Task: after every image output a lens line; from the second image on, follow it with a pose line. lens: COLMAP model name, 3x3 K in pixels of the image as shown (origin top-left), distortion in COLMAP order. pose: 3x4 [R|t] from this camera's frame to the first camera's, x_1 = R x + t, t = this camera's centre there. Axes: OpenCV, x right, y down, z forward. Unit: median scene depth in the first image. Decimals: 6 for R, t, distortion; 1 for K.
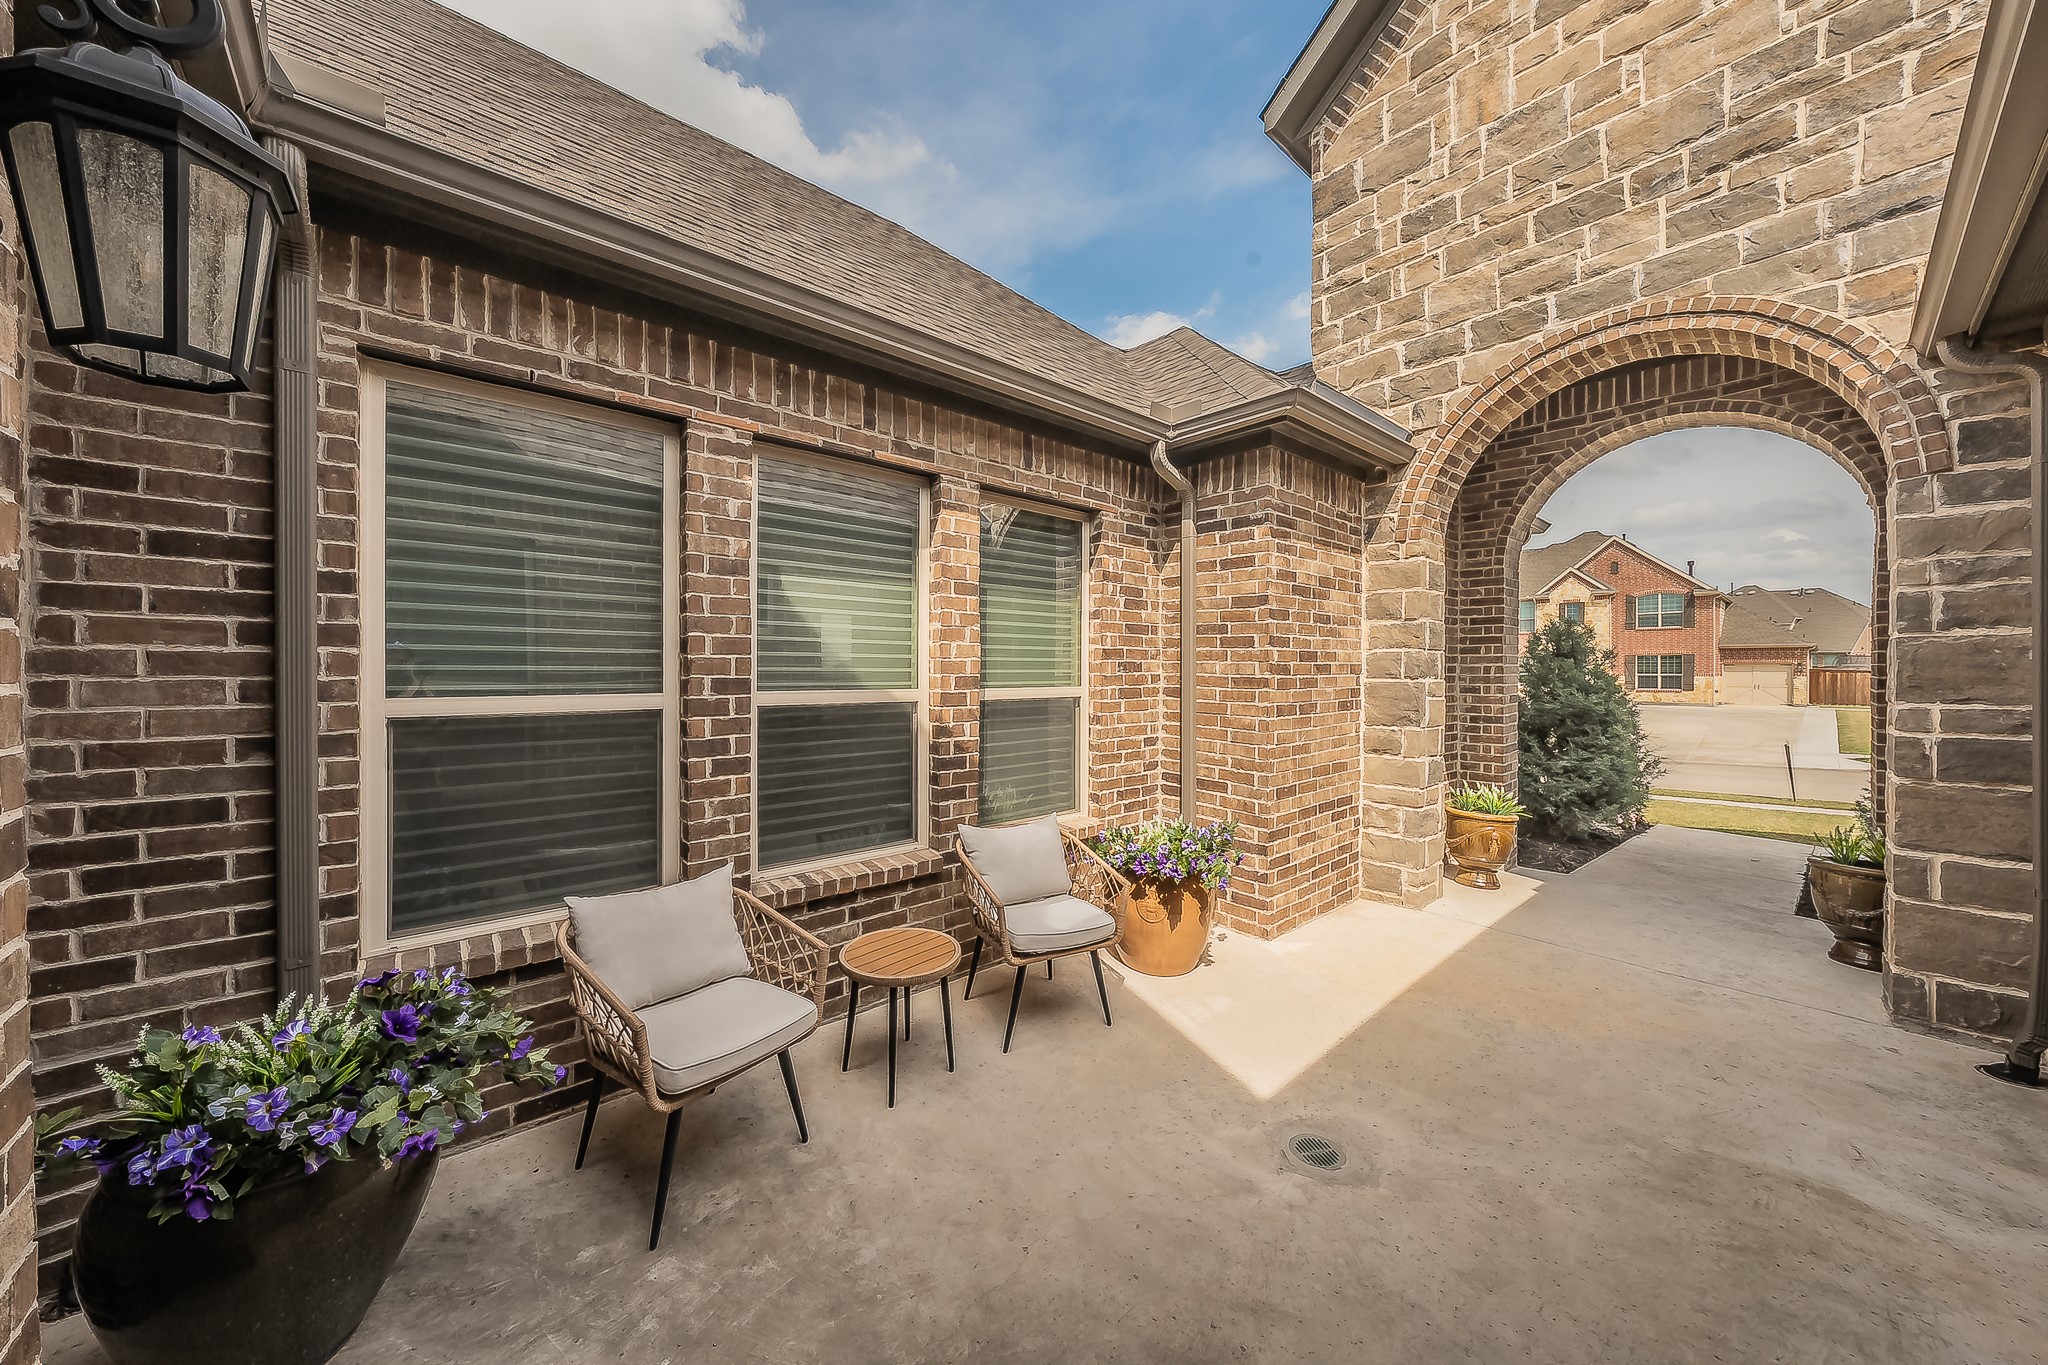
lens RADIAL K [[693.4, 0, 1036.1], [0, 693.4, 674.1], [0, 0, 1]] dist [-0.001254, -0.000112]
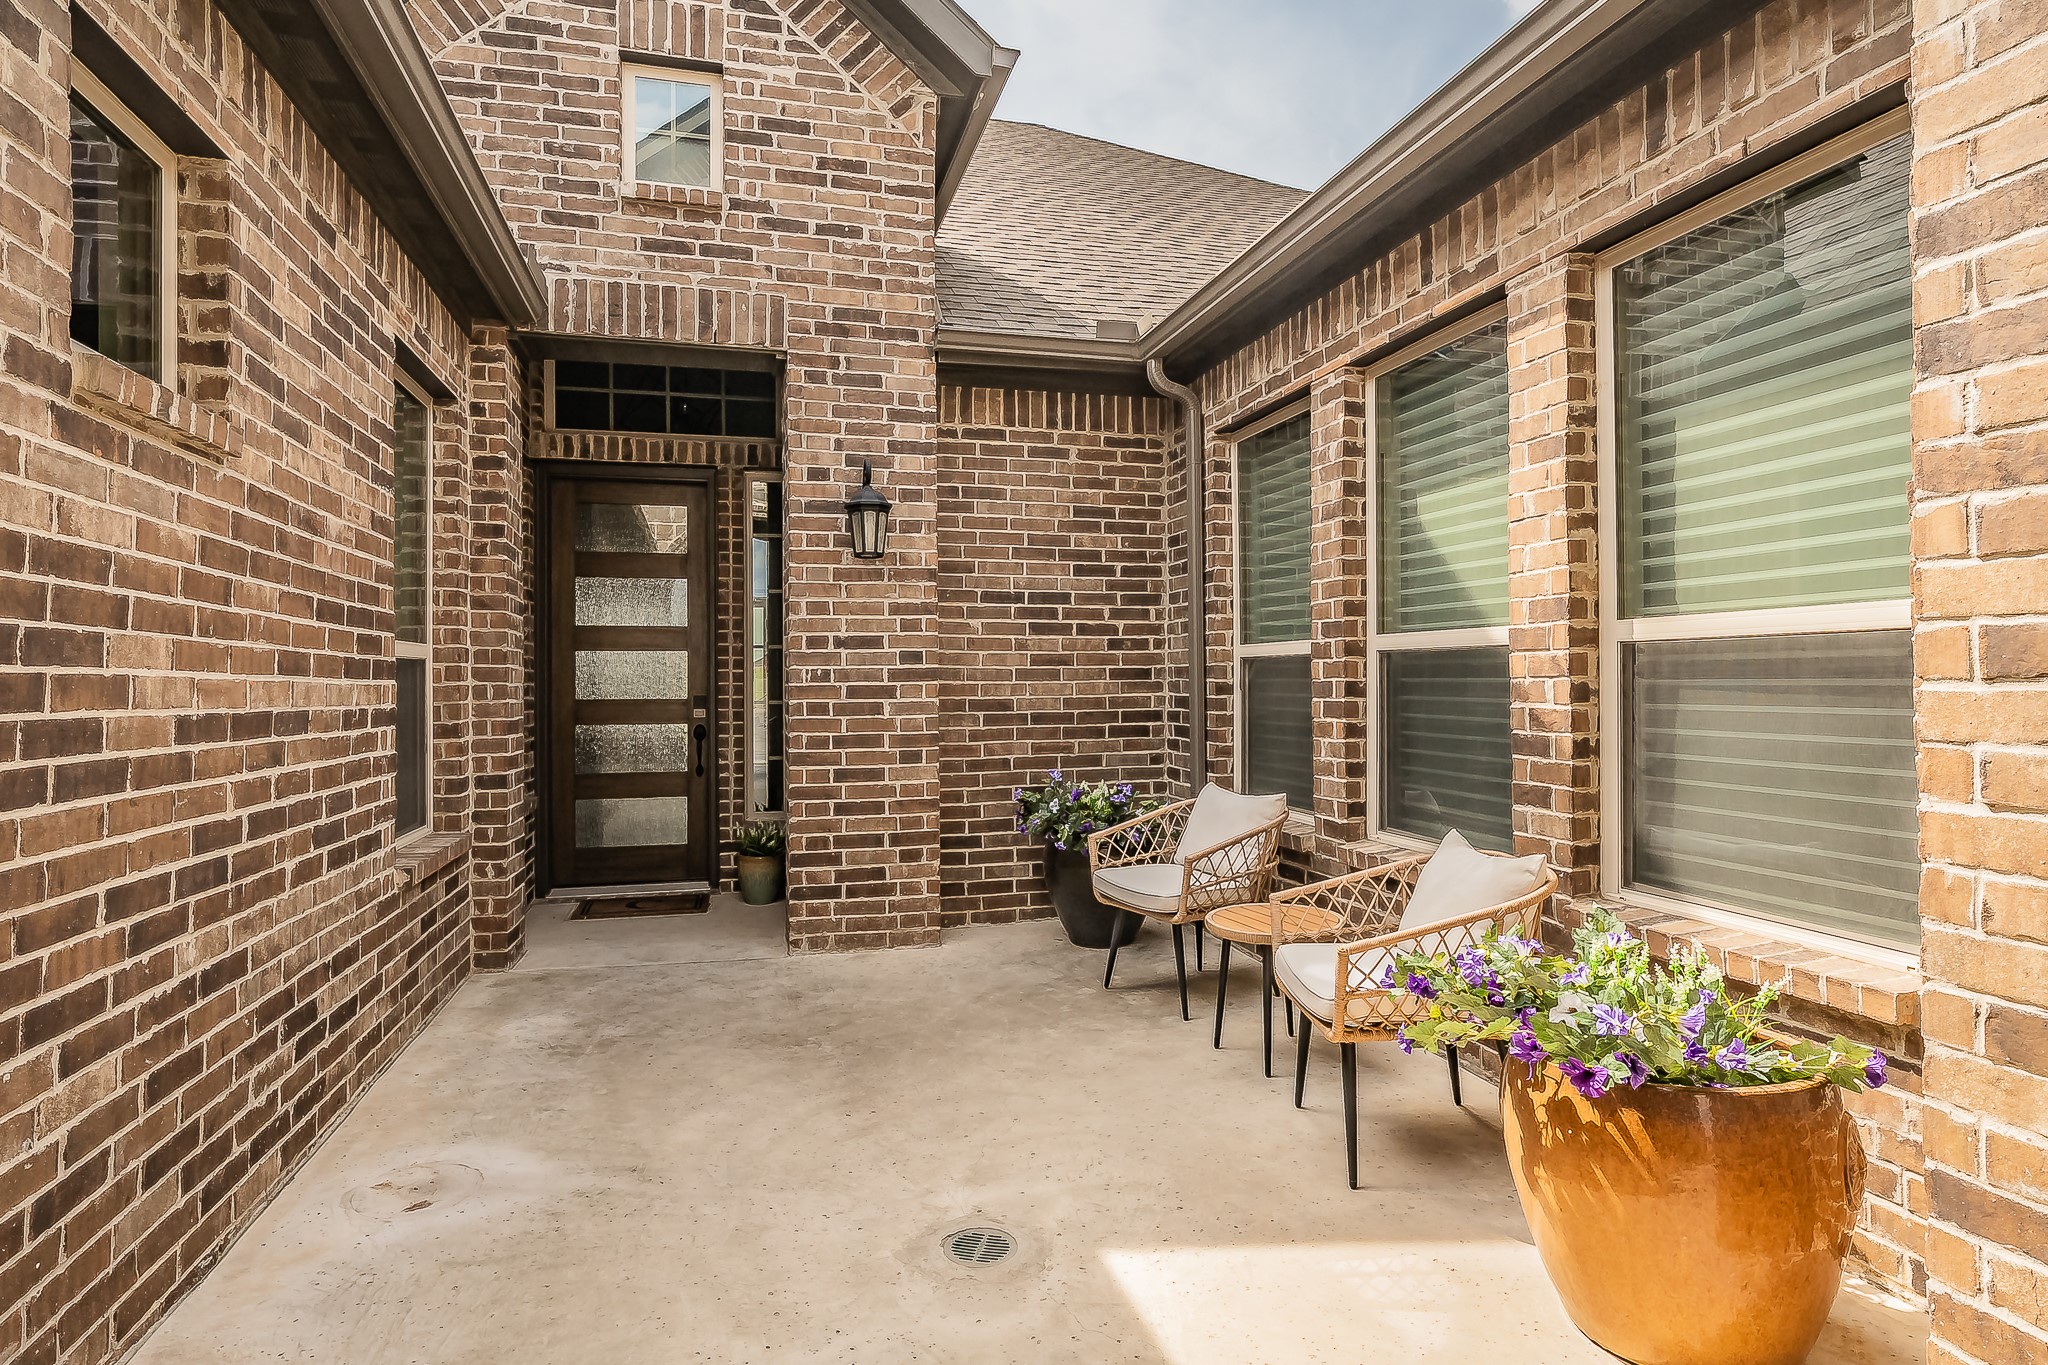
lens RADIAL K [[1097.2, 0, 1029.1], [0, 1097.2, 681.0], [0, 0, 1]] dist [-0.000298, 0.000148]
pose [[-0.441154, -0.000151, -0.897432, 1.338911], [0.002483, 0.999996, -0.001388, 0.105114], [0.897428, -0.002841, -0.441151, 1.481373]]
